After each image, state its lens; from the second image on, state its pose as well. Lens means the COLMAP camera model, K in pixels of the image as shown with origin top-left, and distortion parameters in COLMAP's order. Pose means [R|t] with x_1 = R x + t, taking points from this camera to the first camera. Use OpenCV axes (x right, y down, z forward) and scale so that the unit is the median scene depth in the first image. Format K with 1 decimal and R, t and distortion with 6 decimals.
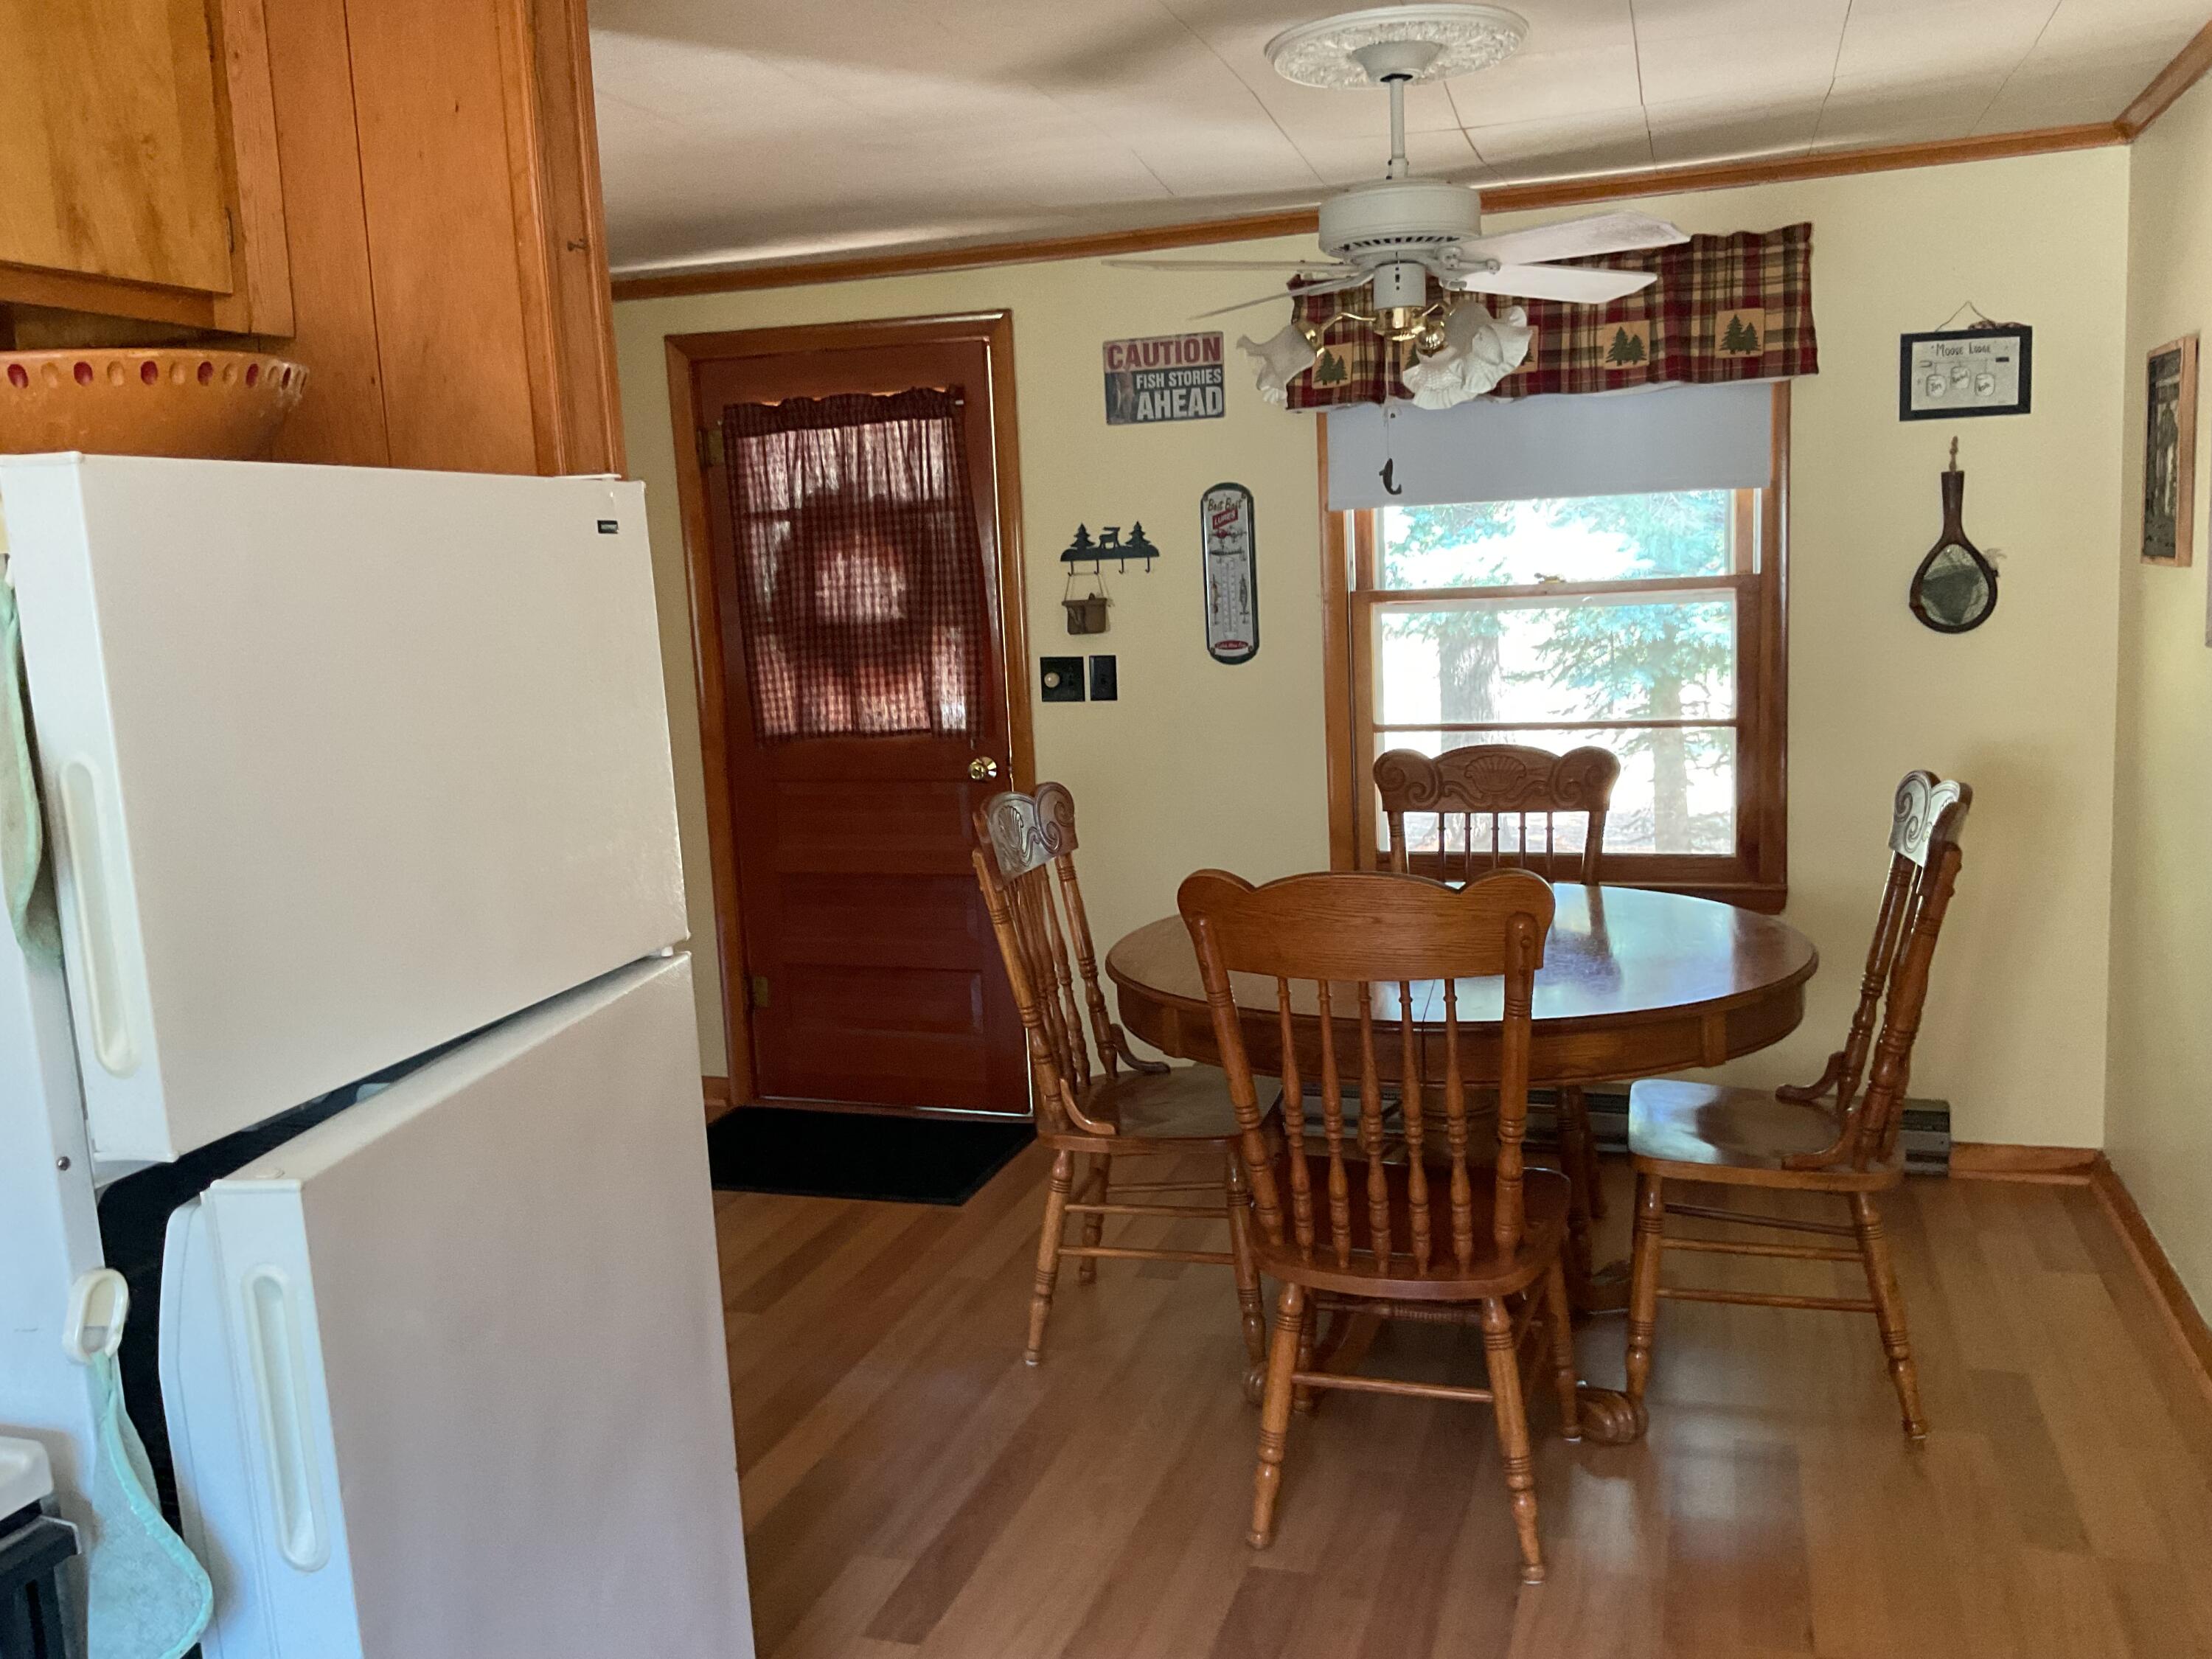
lens RADIAL K [[1847.5, 0, 1110.1], [0, 1847.5, 798.8], [0, 0, 1]] dist [0.116561, -0.211435]
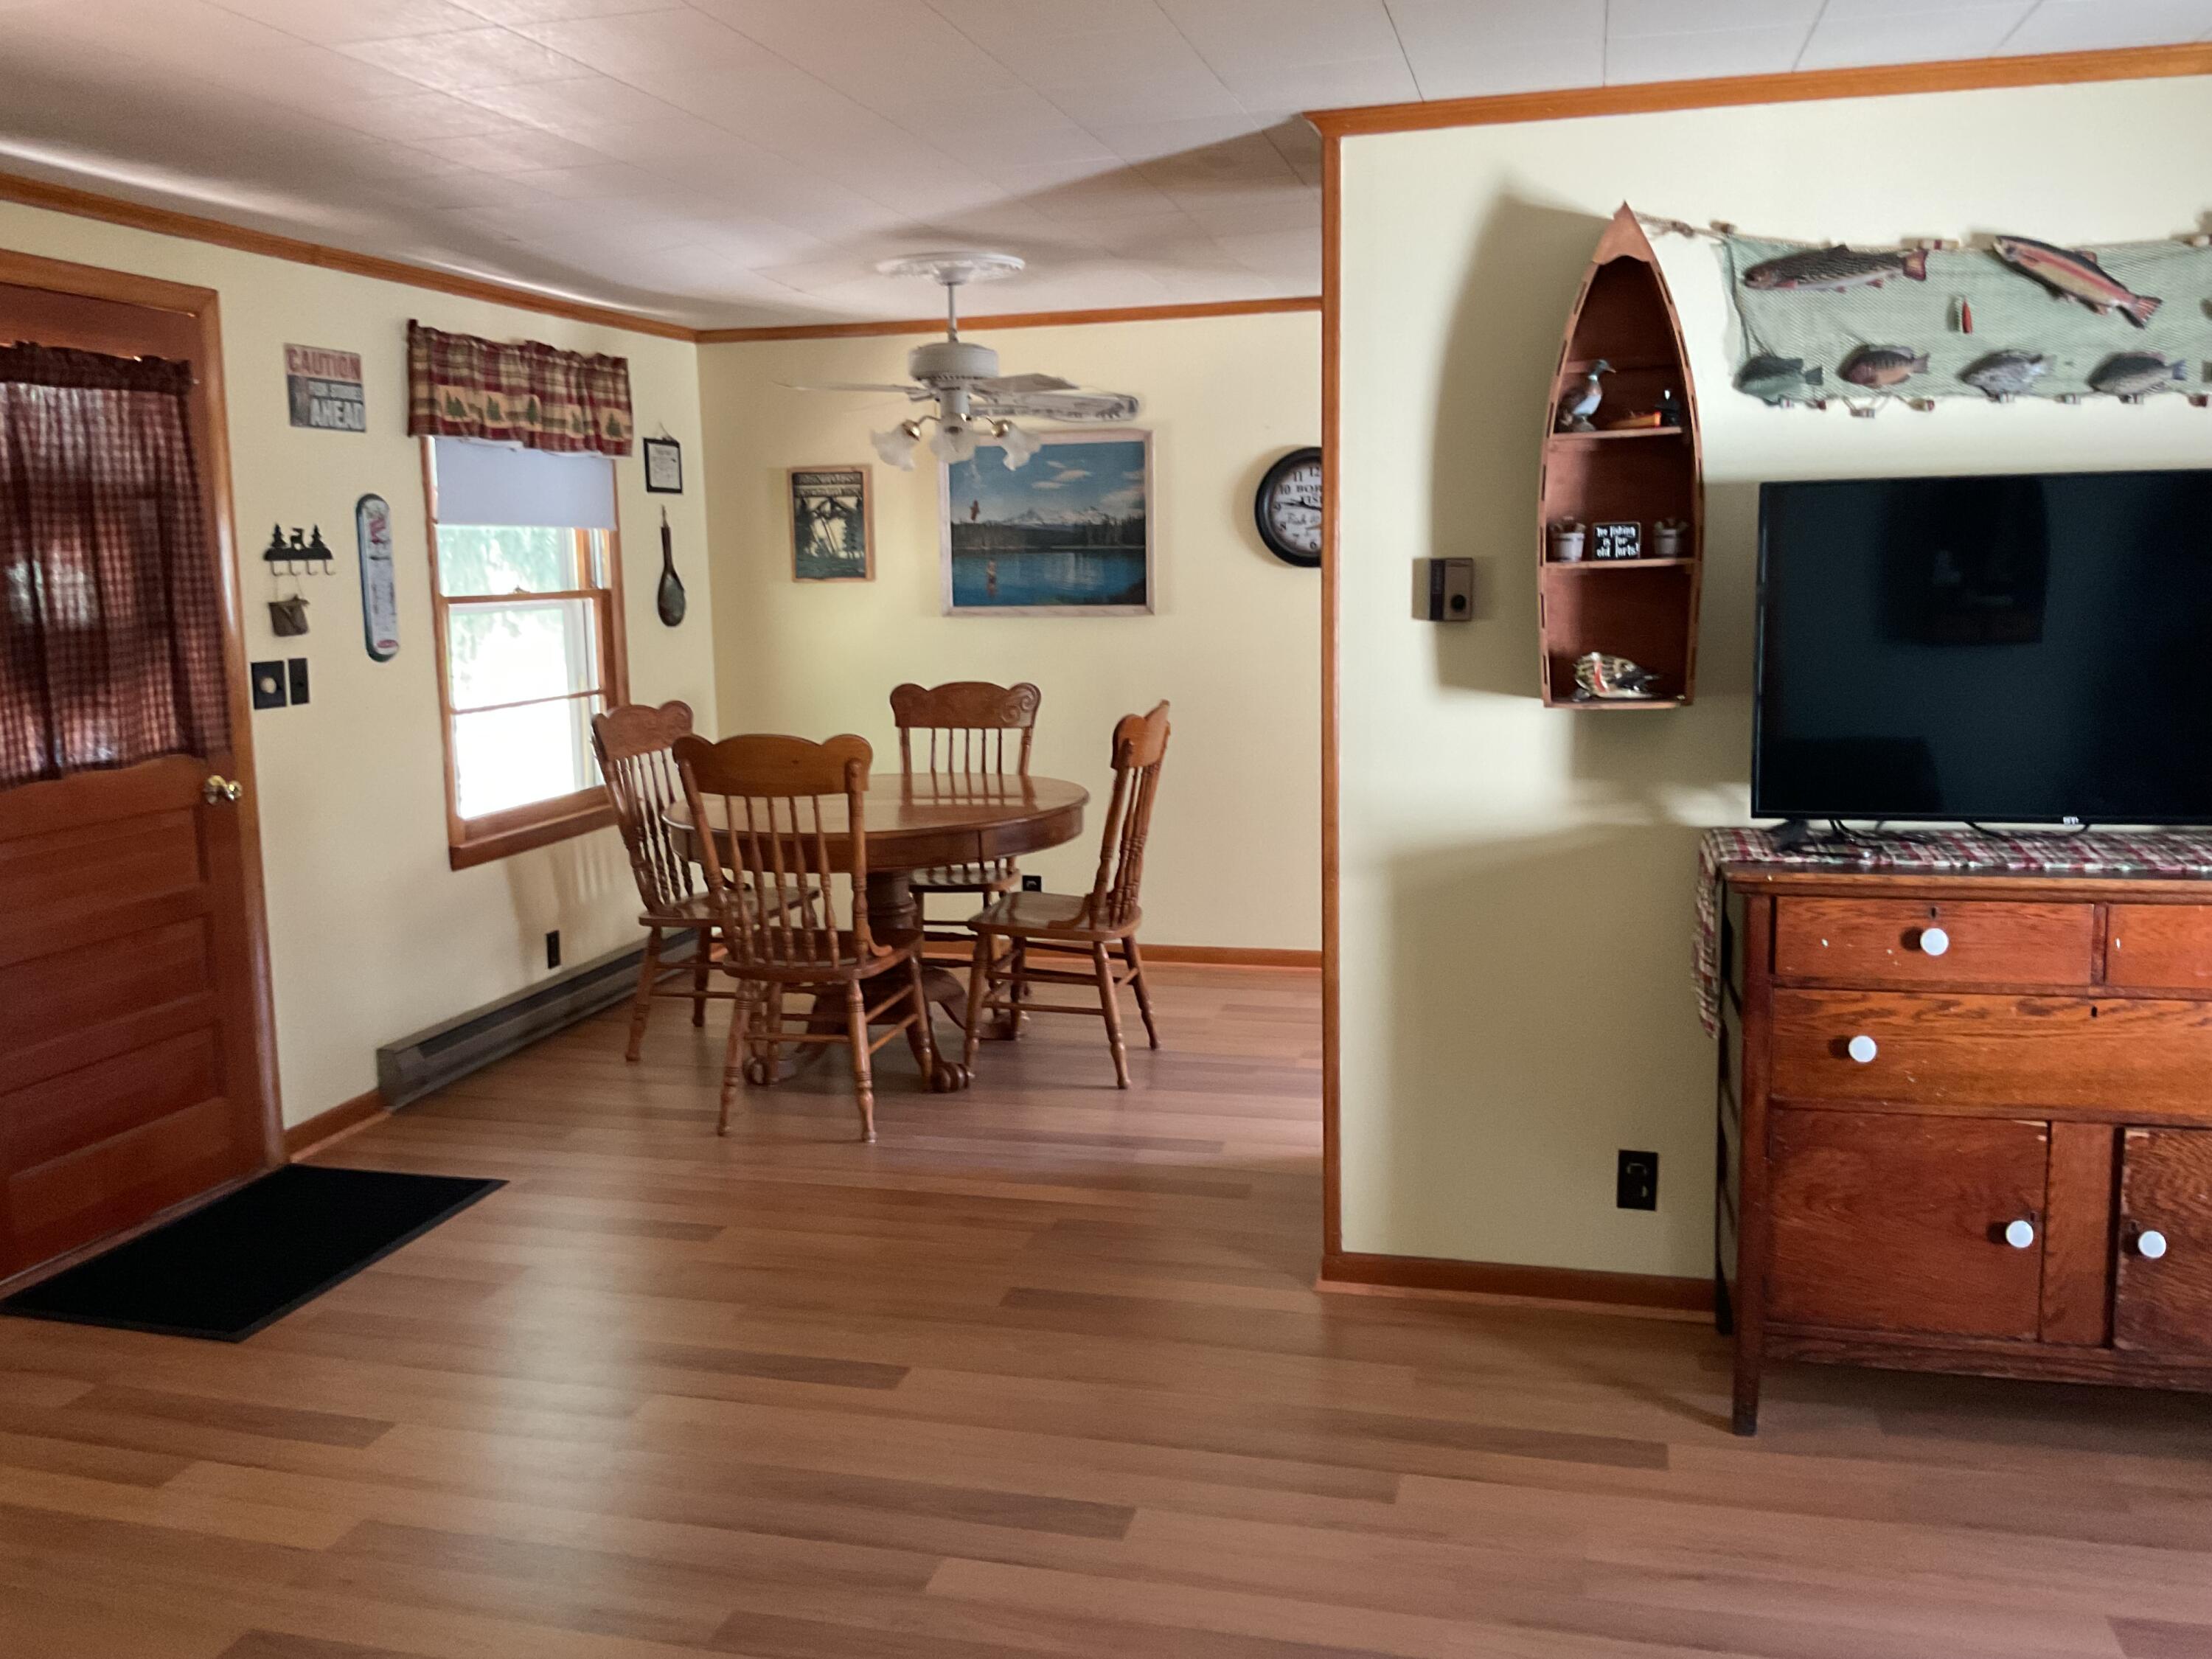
lens RADIAL K [[1888.8, 0, 1107.3], [0, 1888.8, 813.5], [0, 0, 1]] dist [0.051284, -0.105346]
pose [[-0.057398, -0.090468, 0.994244, -1.065561], [0.151533, 0.983558, 0.098243, -0.031024], [-0.986784, 0.156299, -0.042746, 0.647549]]
